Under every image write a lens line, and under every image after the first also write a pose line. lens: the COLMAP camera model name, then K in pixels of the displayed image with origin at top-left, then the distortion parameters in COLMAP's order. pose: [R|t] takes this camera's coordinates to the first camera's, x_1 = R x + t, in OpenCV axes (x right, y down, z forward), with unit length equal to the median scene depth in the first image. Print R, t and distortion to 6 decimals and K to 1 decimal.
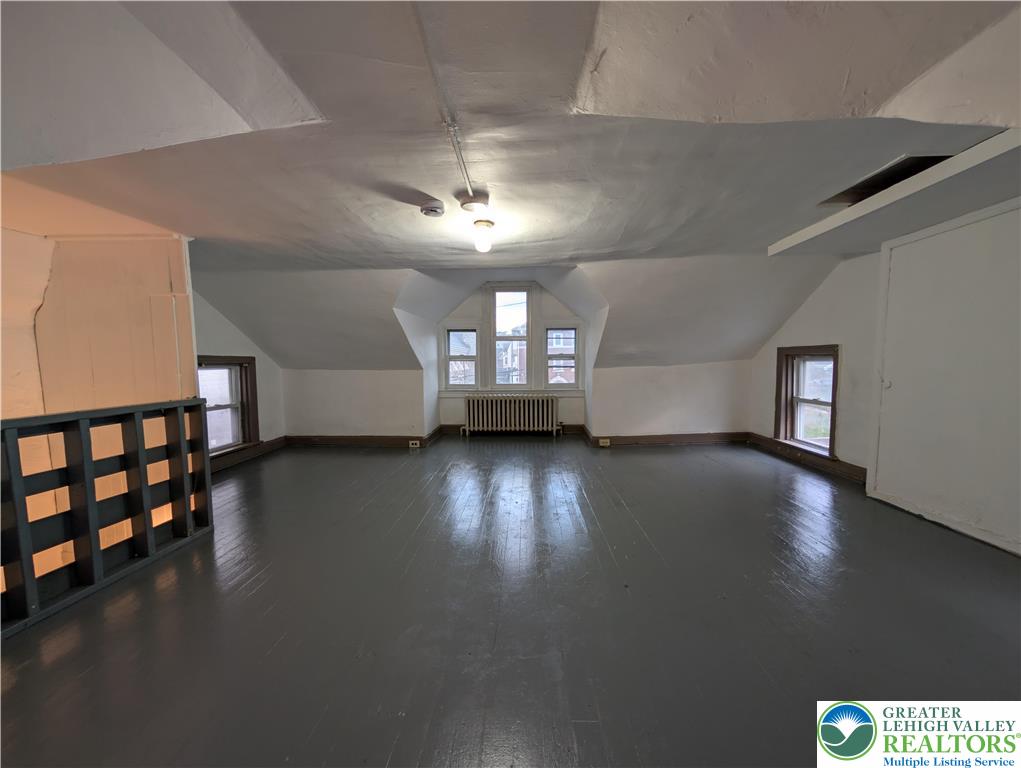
lens RADIAL K [[387.2, 0, 512.9], [0, 387.2, 383.1], [0, 0, 1]] dist [-0.003538, -0.000334]
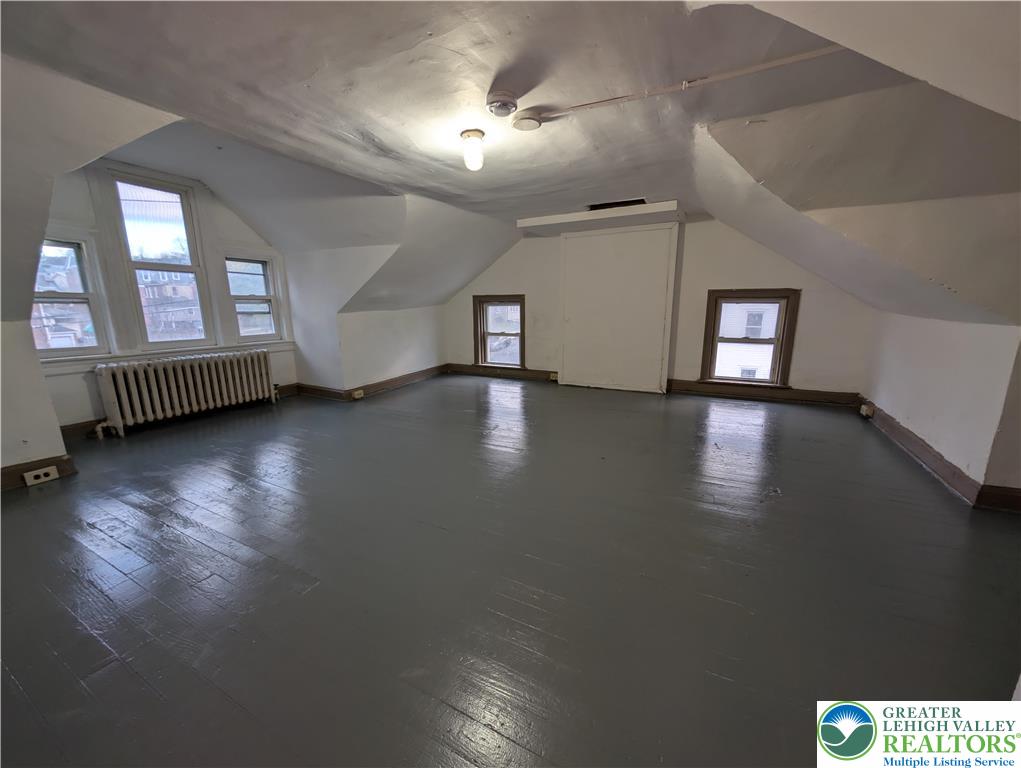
lens RADIAL K [[387.2, 0, 514.0], [0, 387.2, 389.5], [0, 0, 1]] dist [-0.003538, -0.000334]
pose [[0.416133, -0.185364, 0.890210, -0.437257], [0.051629, 0.982239, 0.180393, -0.006497], [-0.907837, -0.029107, 0.418312, 0.269818]]
